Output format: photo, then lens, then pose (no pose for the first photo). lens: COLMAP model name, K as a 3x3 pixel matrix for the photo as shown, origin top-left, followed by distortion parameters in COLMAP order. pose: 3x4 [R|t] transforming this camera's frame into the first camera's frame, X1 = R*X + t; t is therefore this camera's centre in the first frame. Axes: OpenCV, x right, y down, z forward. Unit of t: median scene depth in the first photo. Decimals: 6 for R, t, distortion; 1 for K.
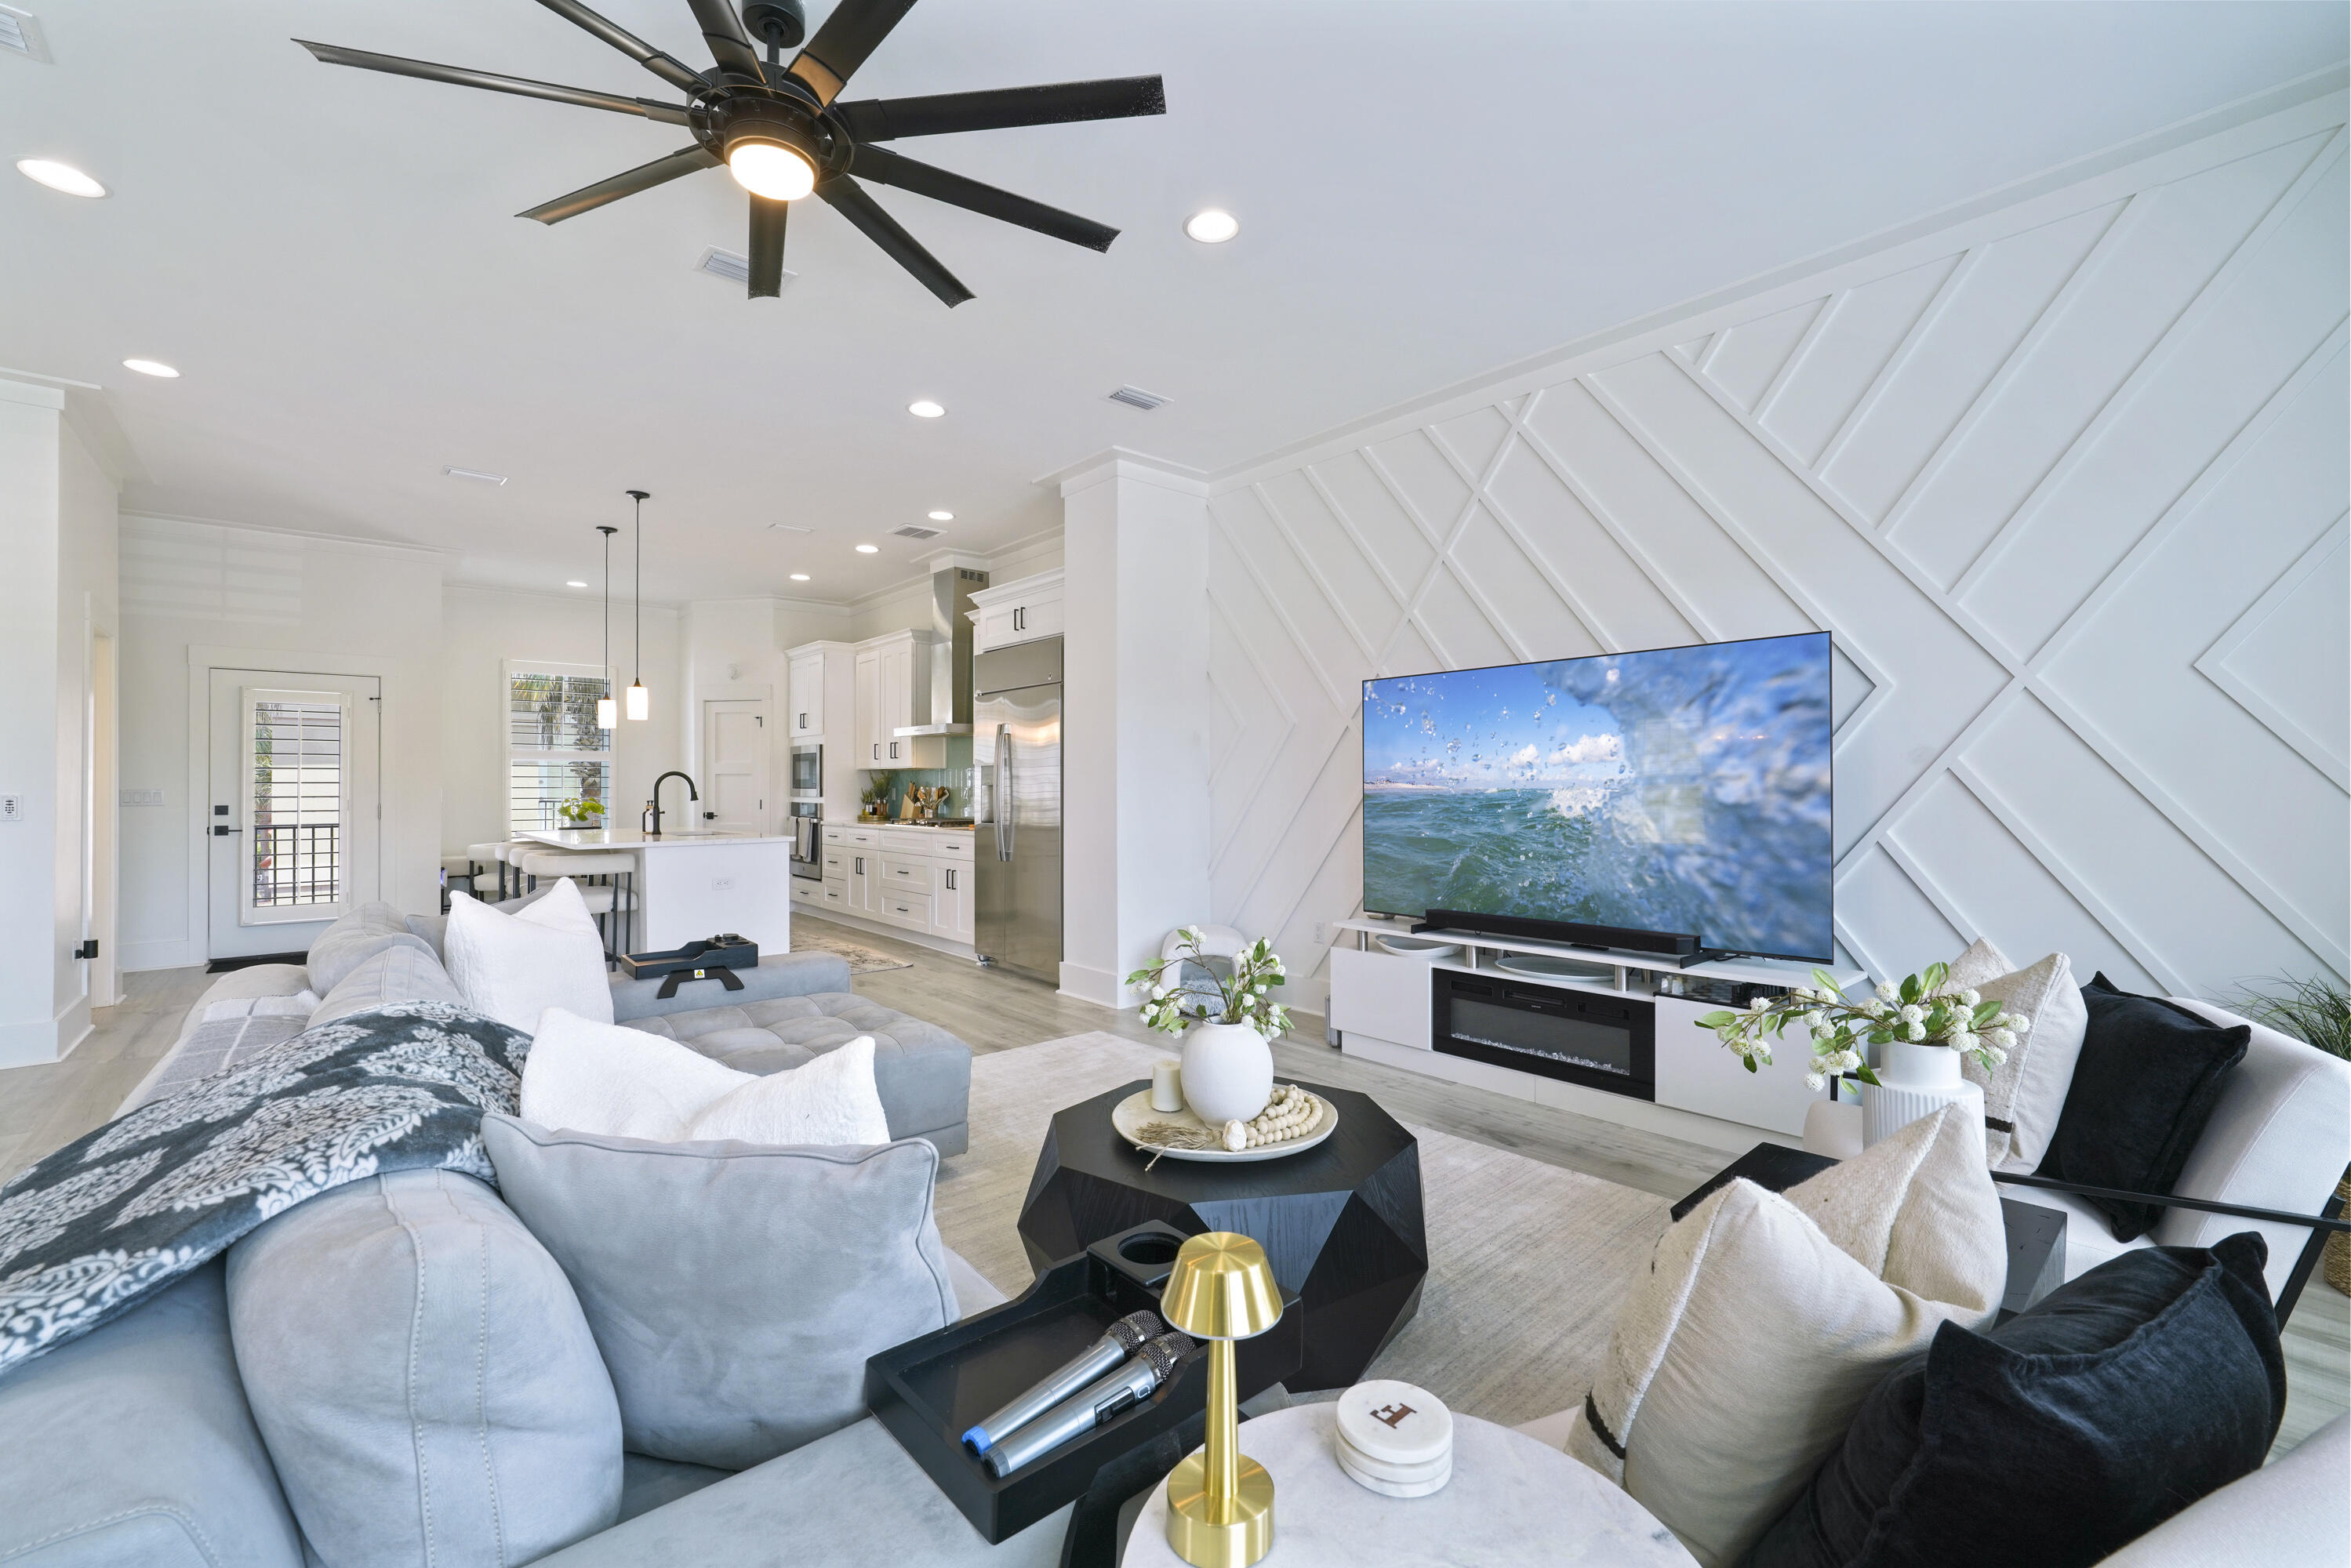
lens RADIAL K [[976.5, 0, 1186.4], [0, 976.5, 781.5], [0, 0, 1]] dist [-0.016221, 0.004993]
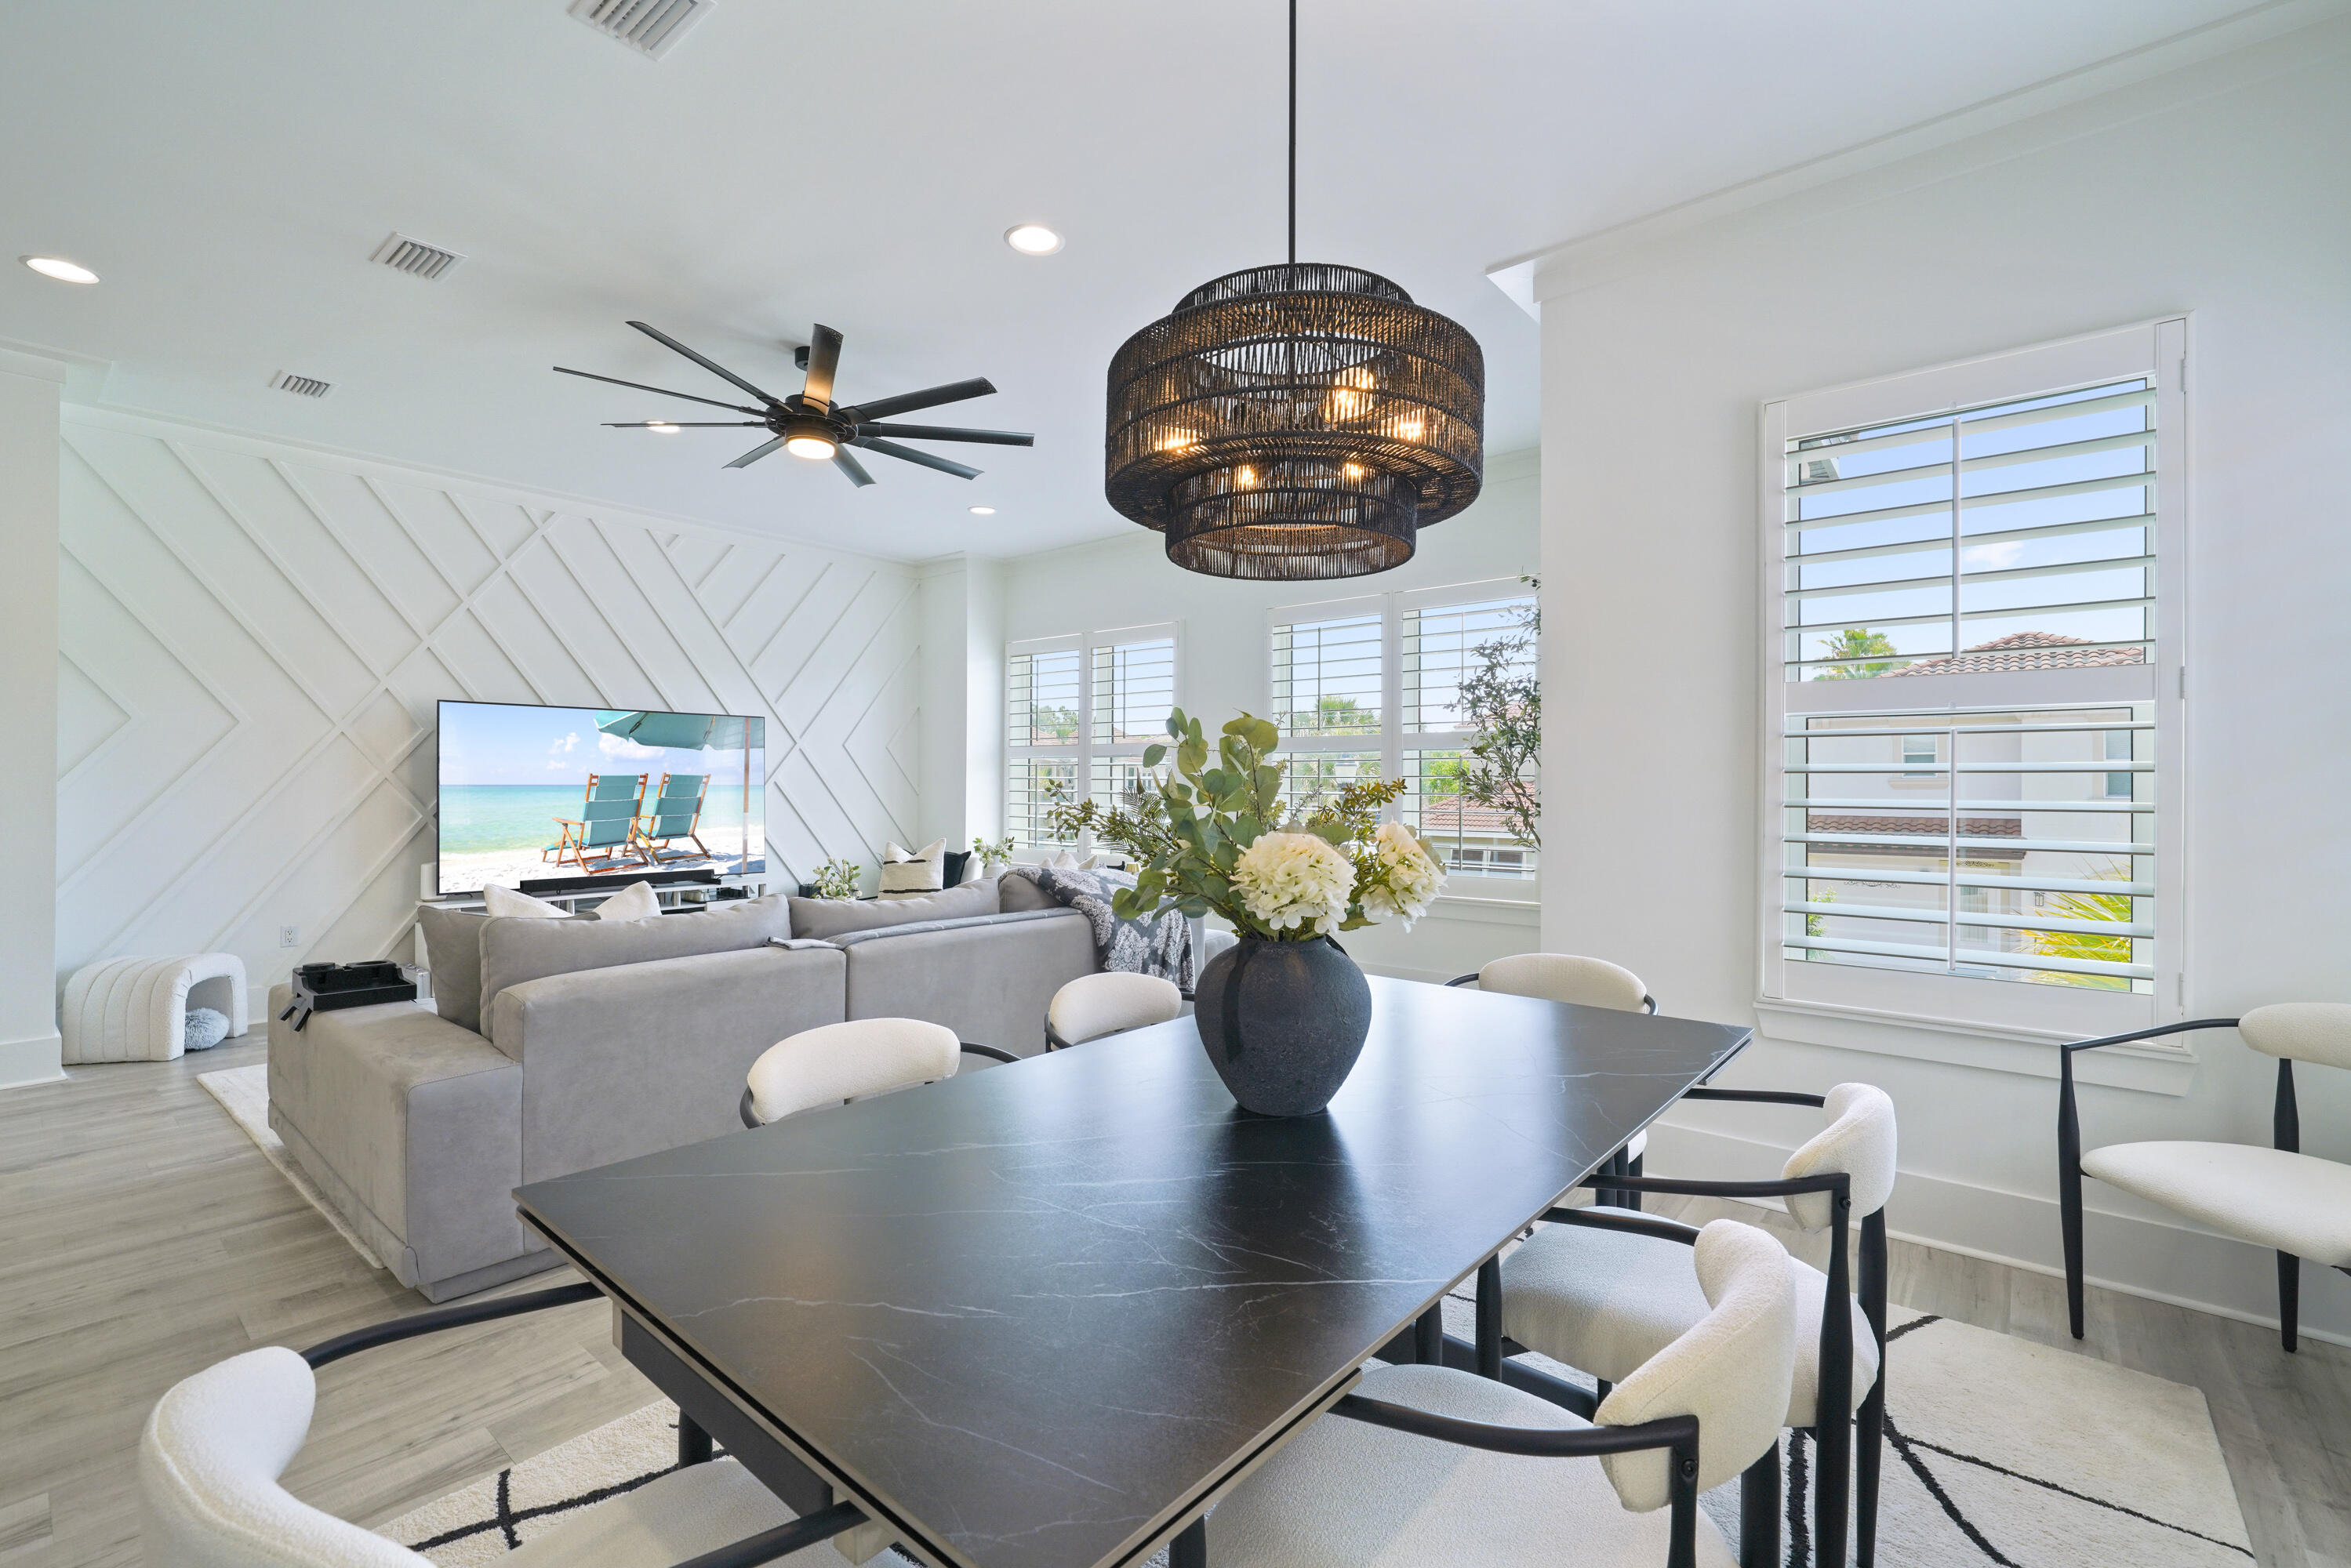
lens RADIAL K [[1011.7, 0, 1175.5], [0, 1011.7, 784.0], [0, 0, 1]] dist [-0.000648, -0.000438]
pose [[-0.149800, 0.004578, 0.988706, -1.281637], [-0.008074, 0.999950, -0.005853, -0.001172], [-0.988683, -0.008860, -0.149756, 0.331827]]
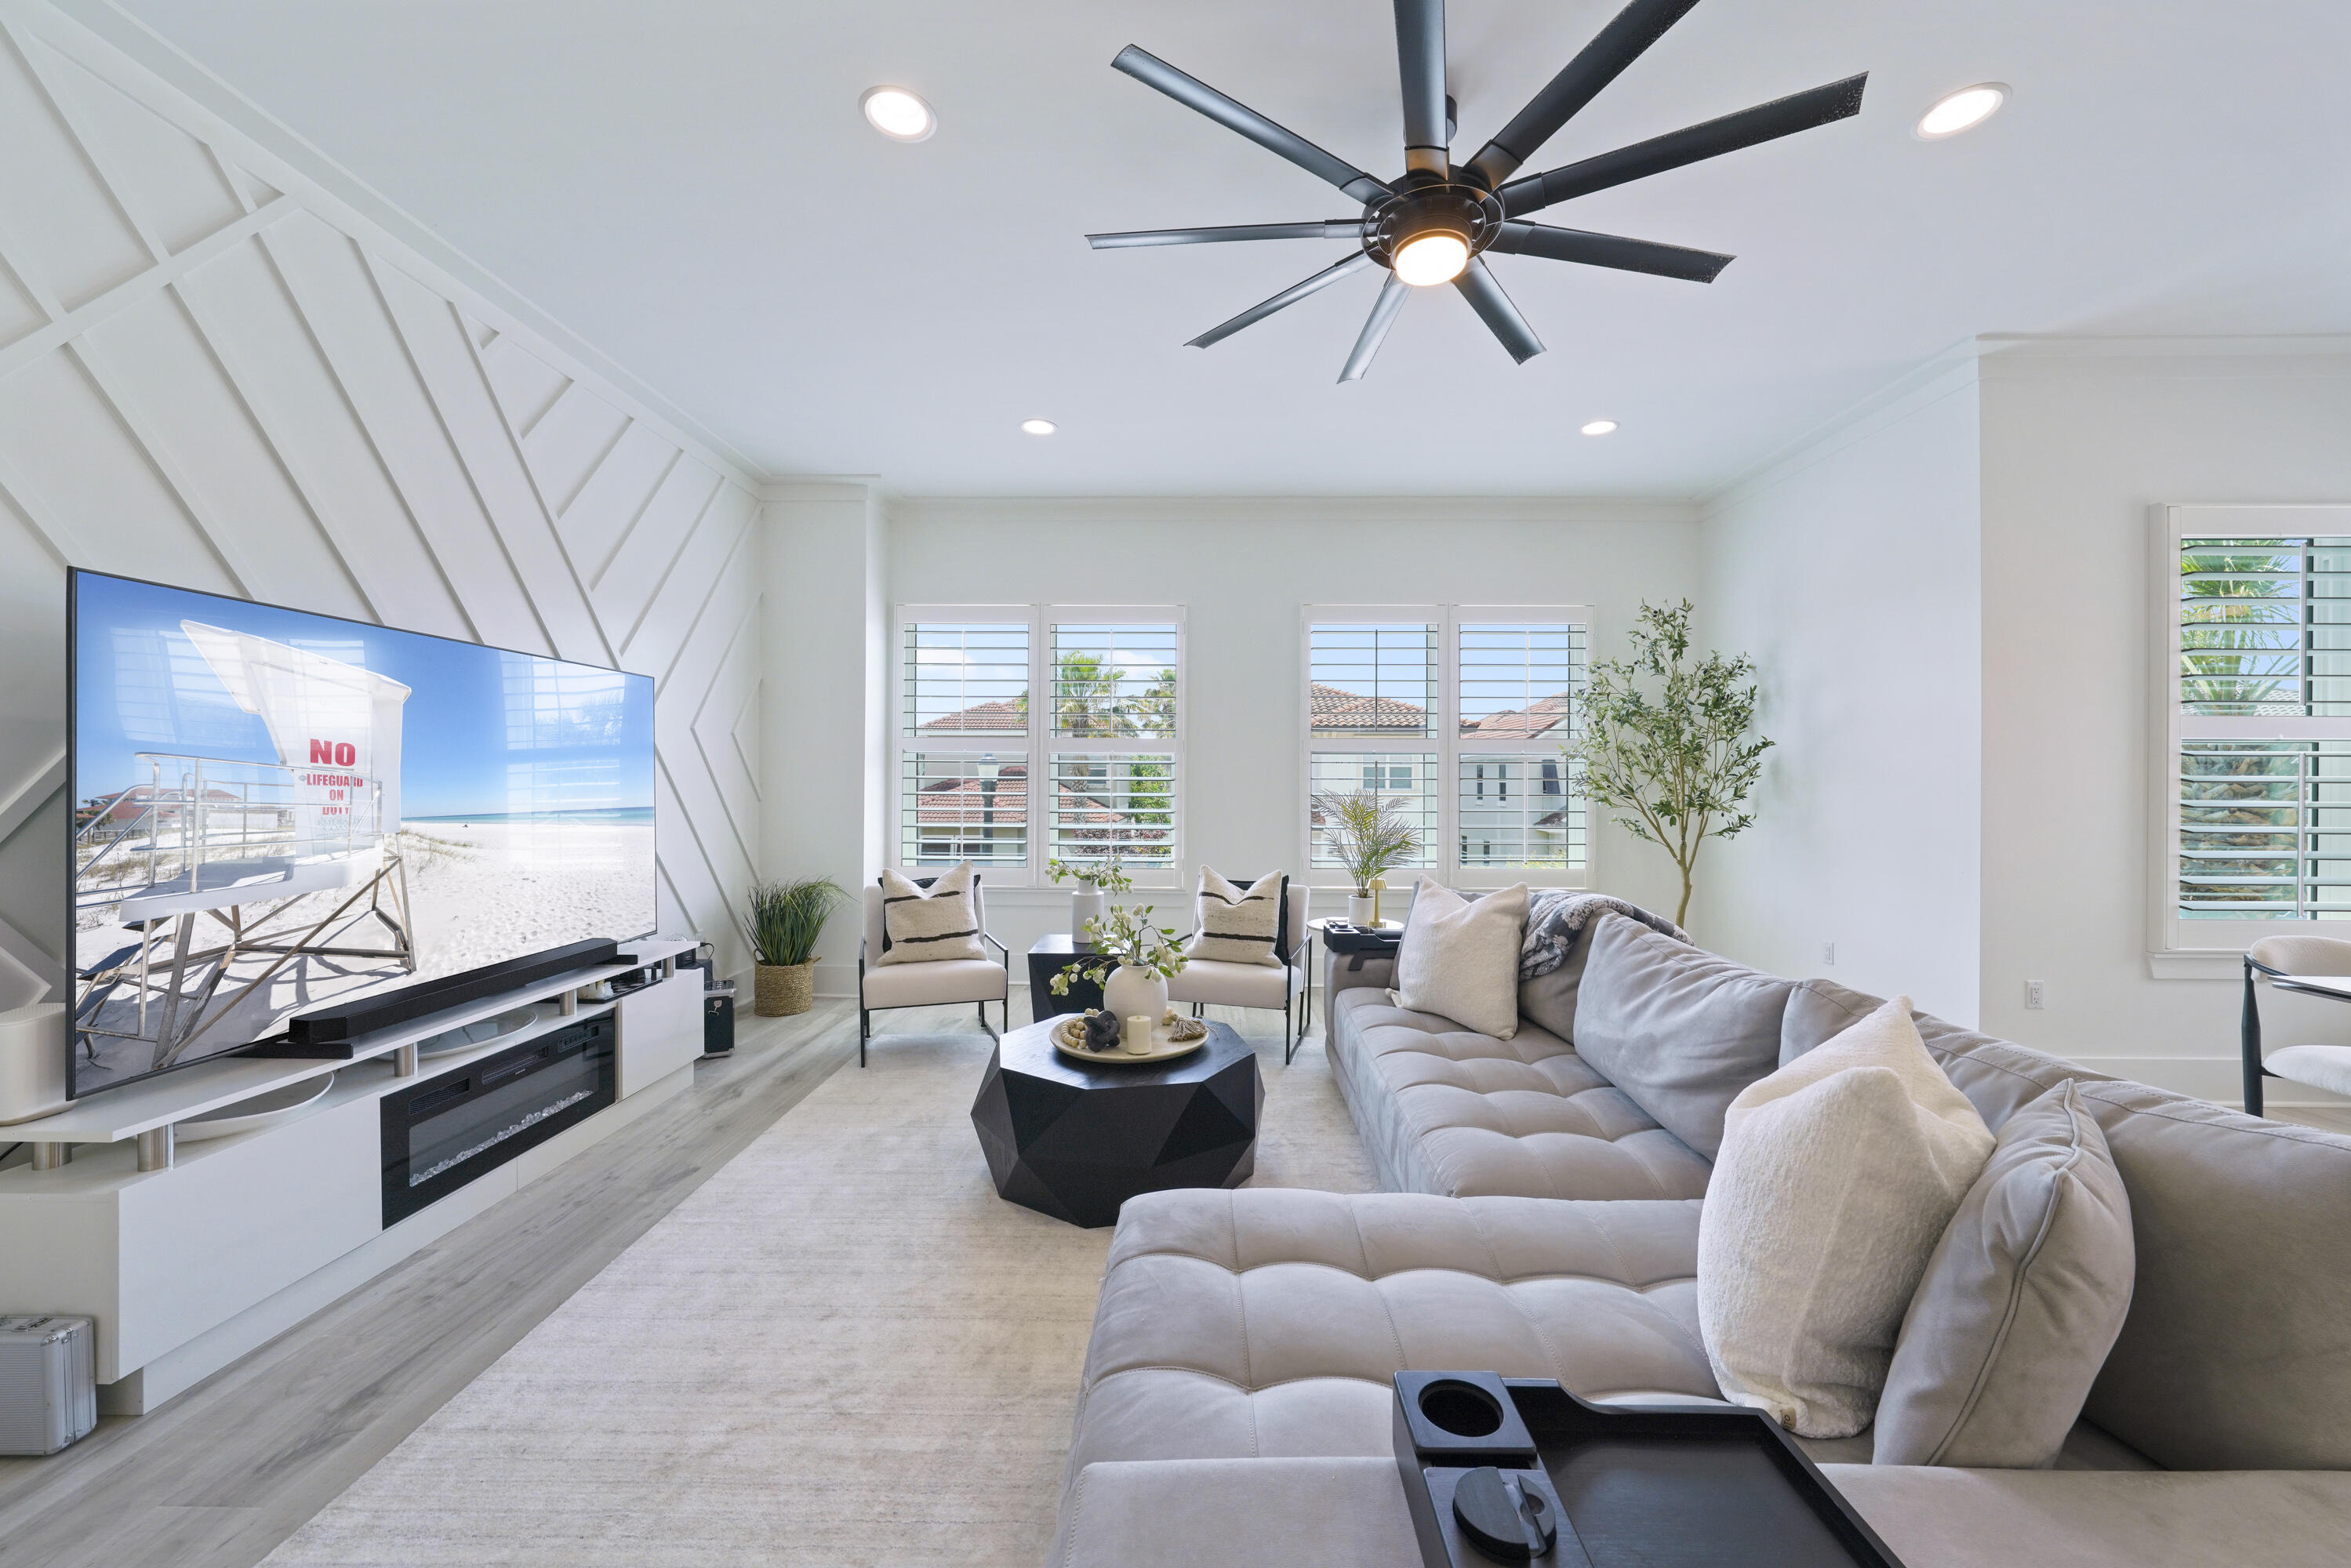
lens RADIAL K [[867.2, 0, 1171.9], [0, 867.2, 783.4], [0, 0, 1]] dist [-0.022474, 0.006605]
pose [[-0.731493, -0.000723, 0.681848, -0.477266], [-0.005686, 0.999971, -0.005039, -0.008744], [-0.681825, -0.007563, -0.731476, 1.040983]]
